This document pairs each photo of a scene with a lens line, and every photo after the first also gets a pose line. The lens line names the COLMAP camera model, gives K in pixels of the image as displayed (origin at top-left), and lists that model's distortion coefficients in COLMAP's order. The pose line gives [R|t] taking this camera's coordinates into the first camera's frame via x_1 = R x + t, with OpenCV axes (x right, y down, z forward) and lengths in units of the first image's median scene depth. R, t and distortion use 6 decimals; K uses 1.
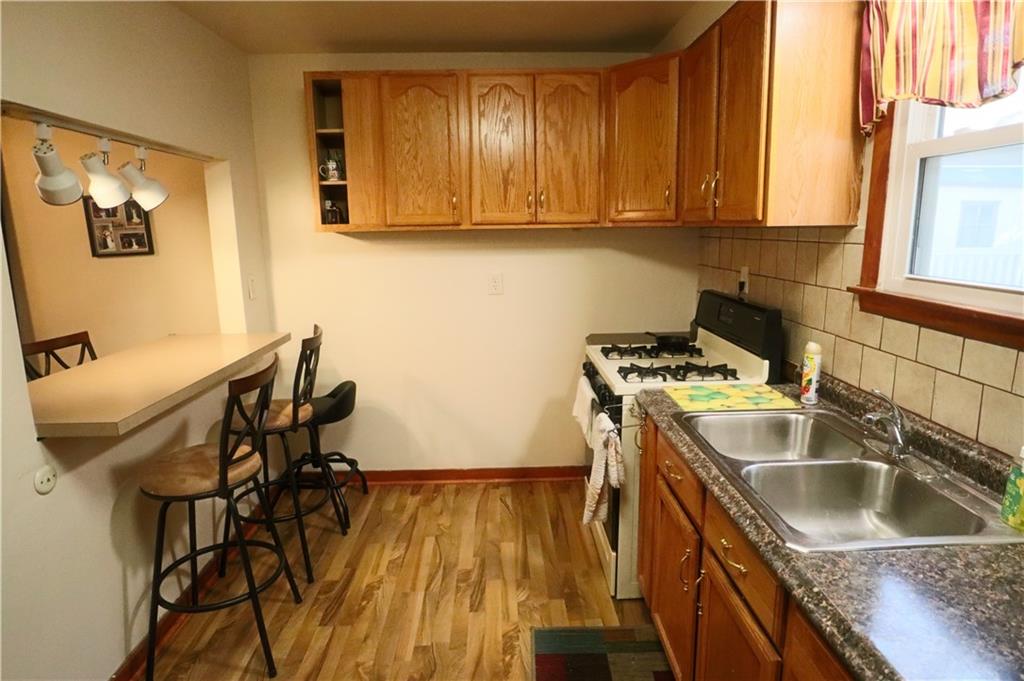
lens RADIAL K [[583.1, 0, 516.4], [0, 583.1, 338.8], [0, 0, 1]] dist [-0.034564, 0.002709]
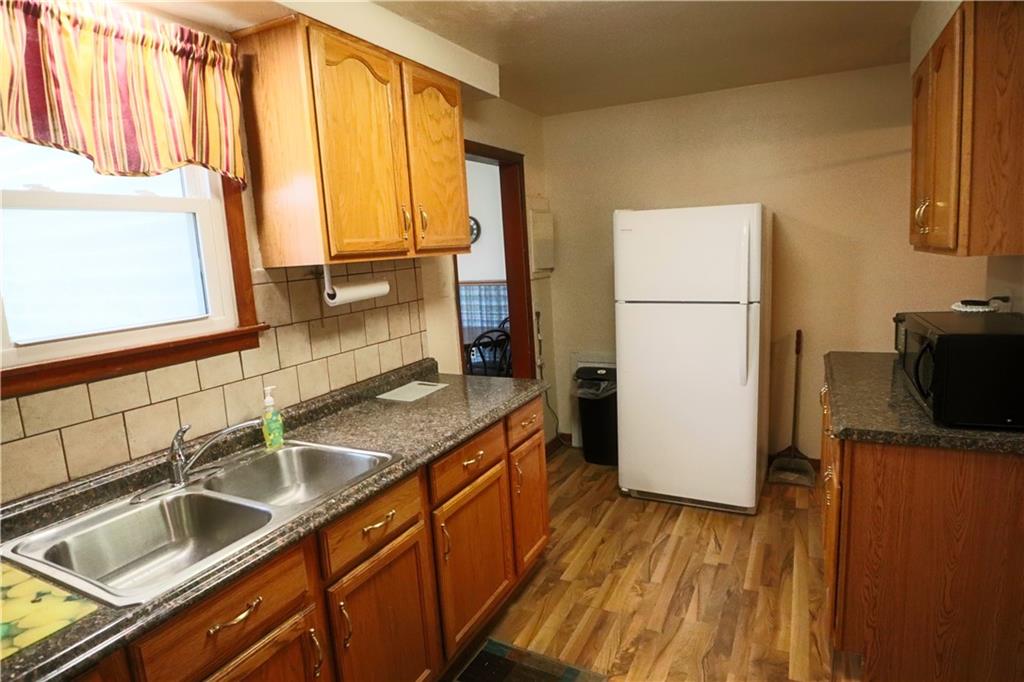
lens RADIAL K [[583.1, 0, 515.0], [0, 583.1, 337.5], [0, 0, 1]] dist [-0.034564, 0.002709]
pose [[-0.877781, -0.009134, 0.478976, -0.212884], [0.156883, 0.939206, 0.305418, -0.148805], [-0.452647, 0.343233, -0.822984, 0.774212]]
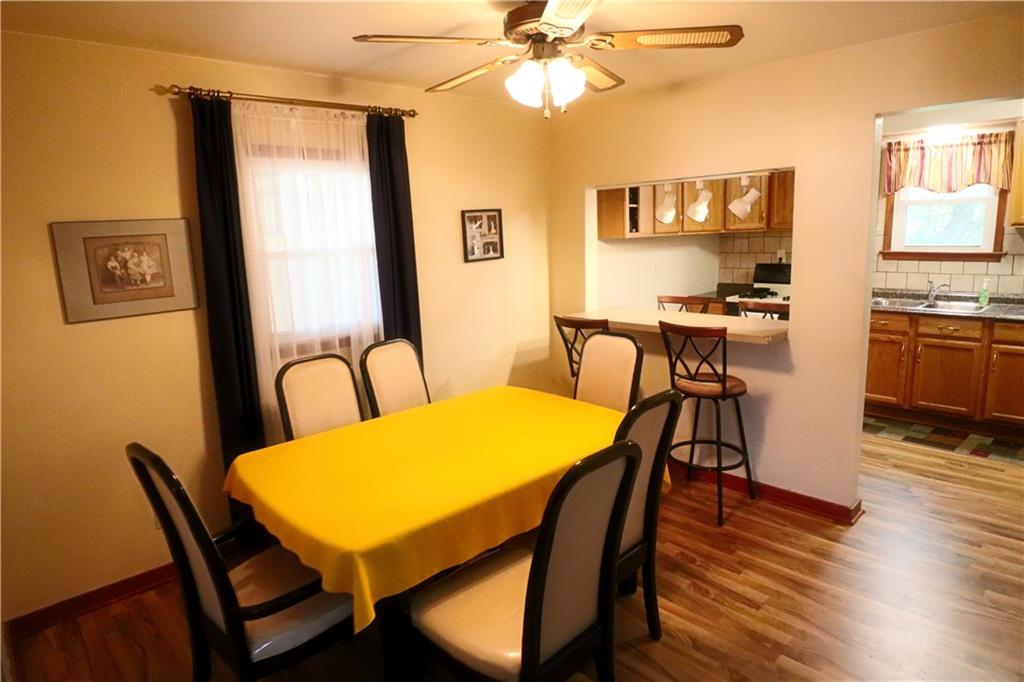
lens RADIAL K [[583.1, 0, 512.9], [0, 583.1, 338.5], [0, 0, 1]] dist [-0.034564, 0.002709]
pose [[0.751025, -0.132296, 0.646885, -1.584713], [0.147435, 0.988586, 0.031007, -0.014108], [-0.643603, 0.072086, 0.761957, 0.050361]]
